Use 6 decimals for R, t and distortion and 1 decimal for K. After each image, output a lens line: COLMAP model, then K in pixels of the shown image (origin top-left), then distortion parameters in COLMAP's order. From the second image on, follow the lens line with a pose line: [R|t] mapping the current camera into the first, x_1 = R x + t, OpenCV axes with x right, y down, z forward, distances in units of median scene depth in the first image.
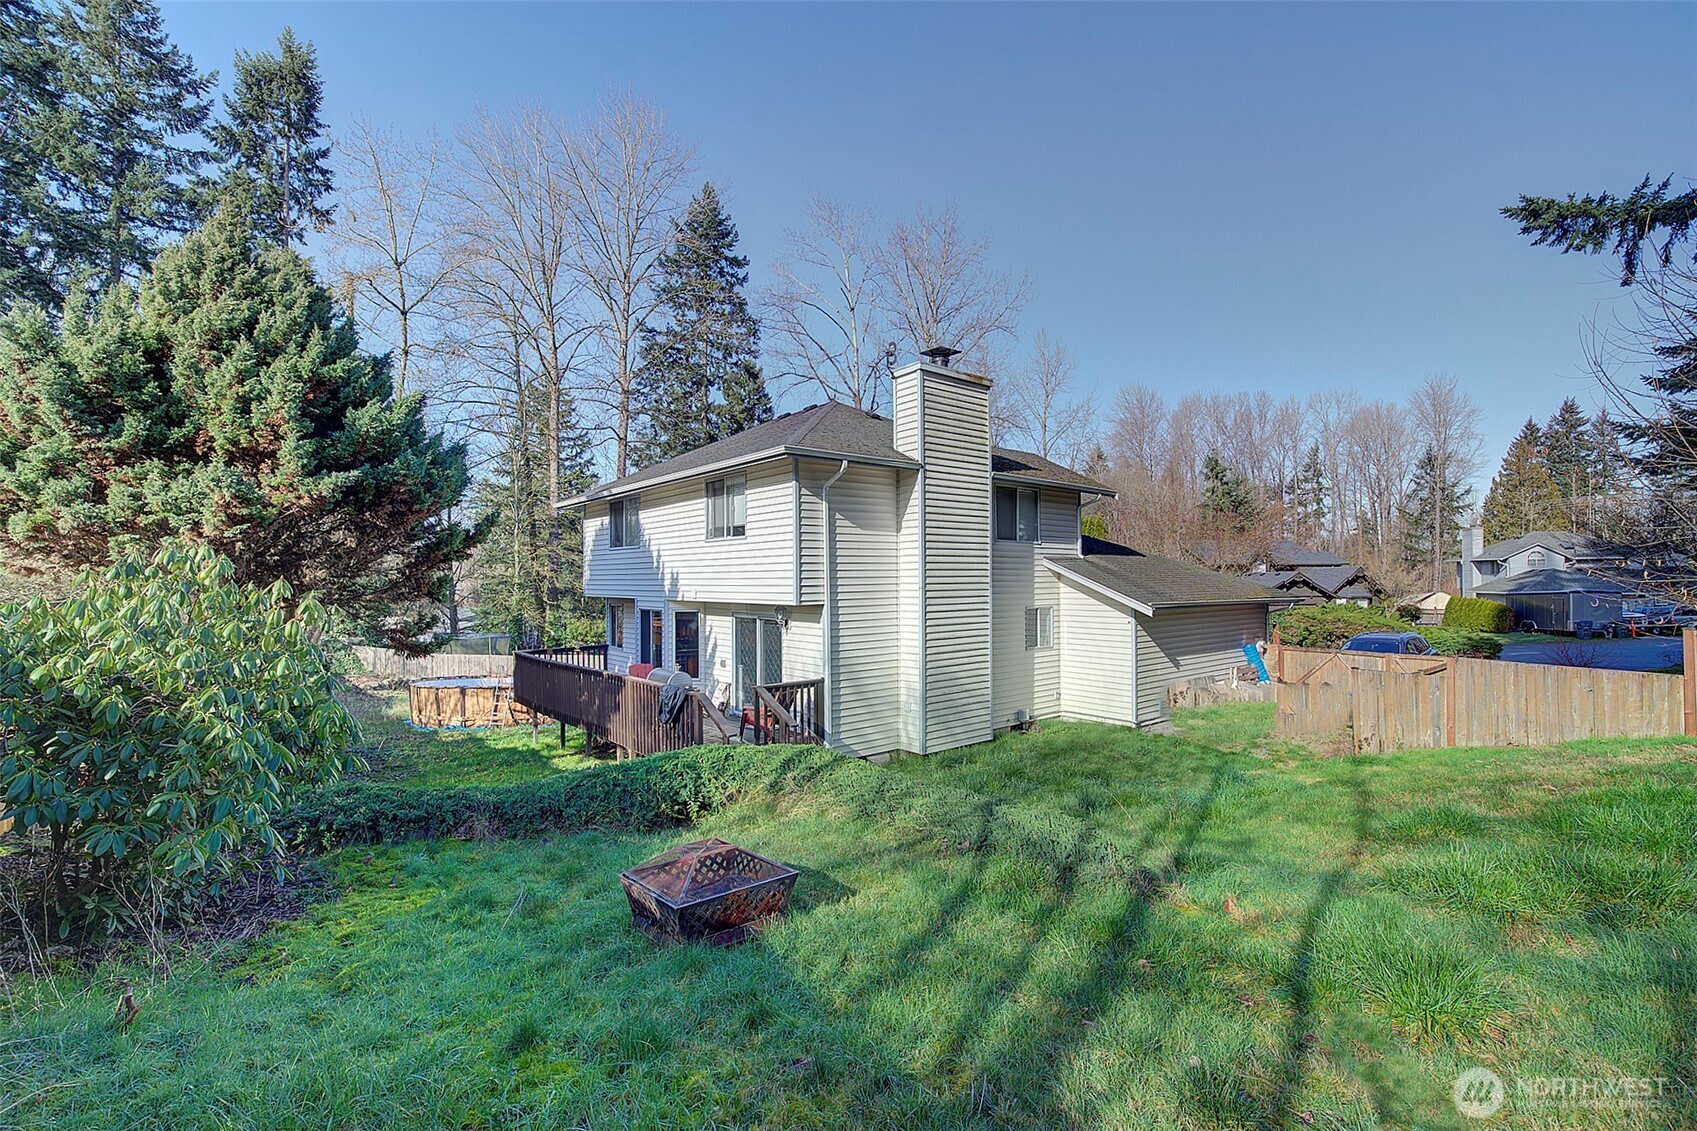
lens RADIAL K [[738.2, 0, 852.4], [0, 738.2, 569.3], [0, 0, 1]] dist [-0.013429, 0.000468]
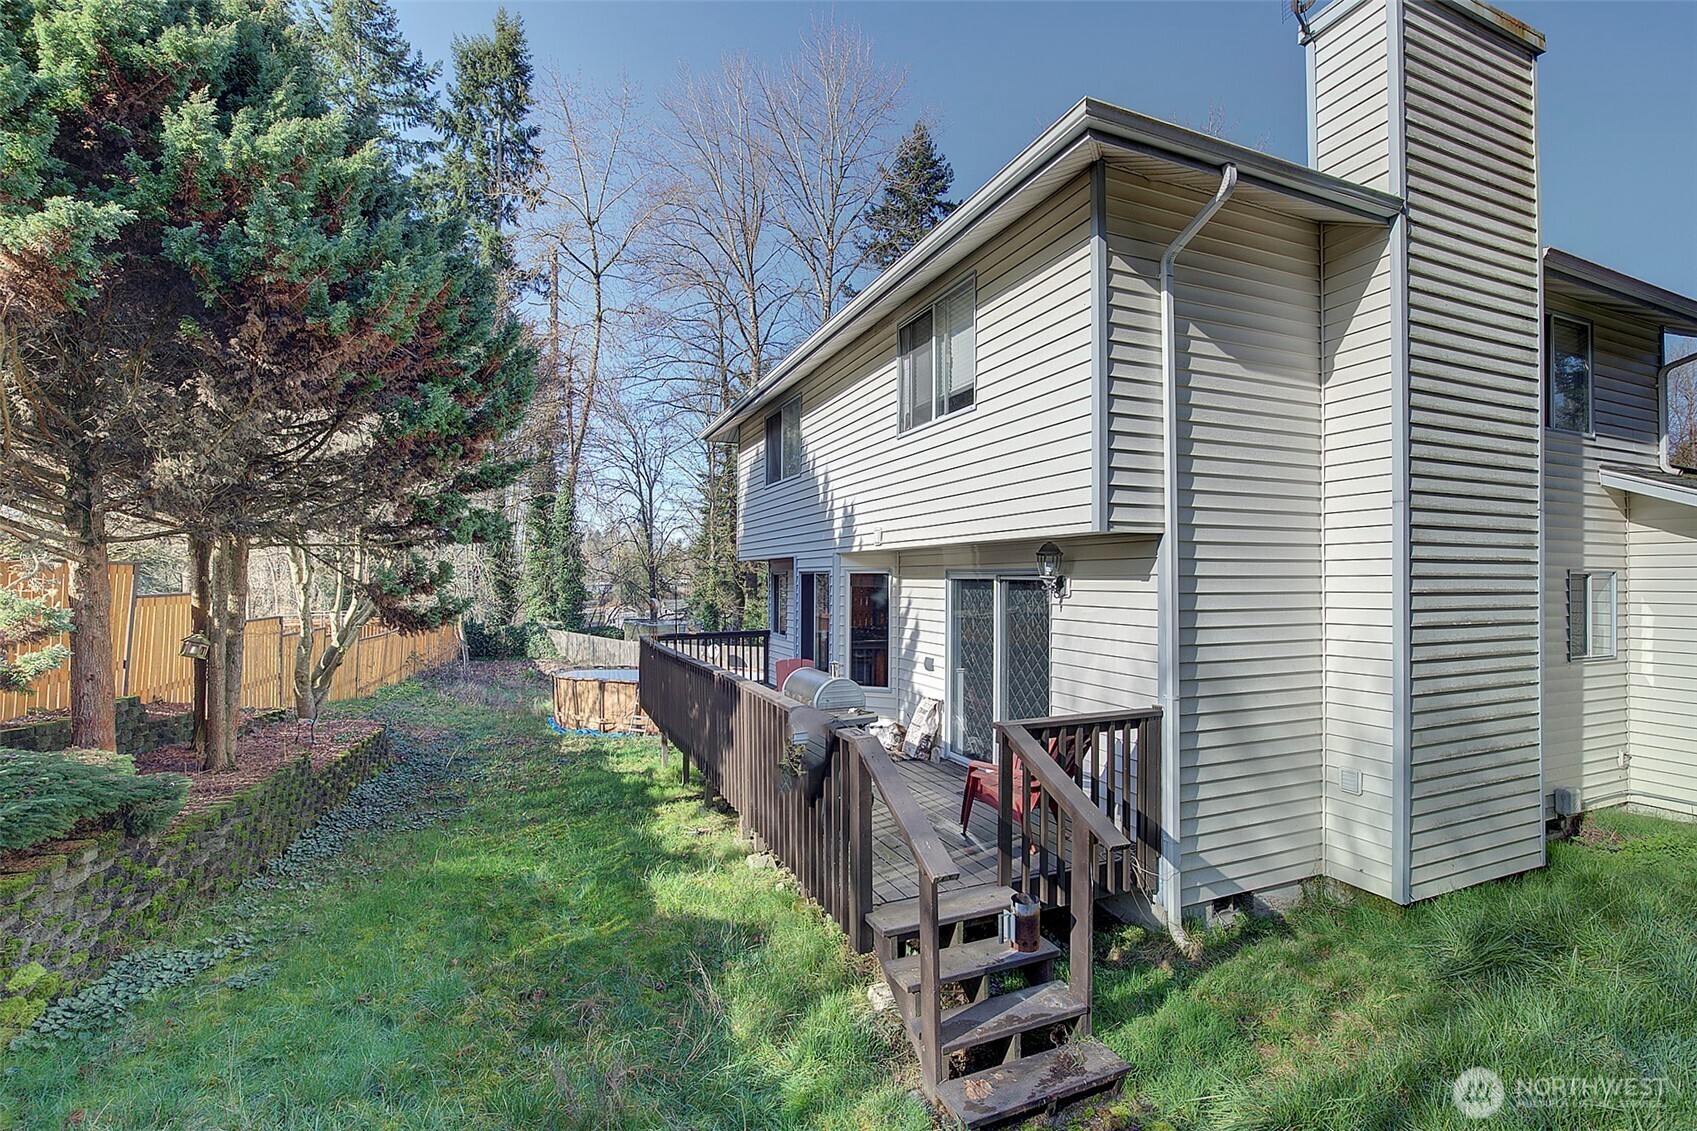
lens RADIAL K [[738.2, 0, 852.4], [0, 738.2, 569.3], [0, 0, 1]] dist [-0.013429, 0.000468]
pose [[0.959456, 0.005387, -0.281808, -0.075181], [-0.005821, 0.999983, -0.000704, 0.057431], [0.281800, 0.002316, 0.959470, 0.453169]]
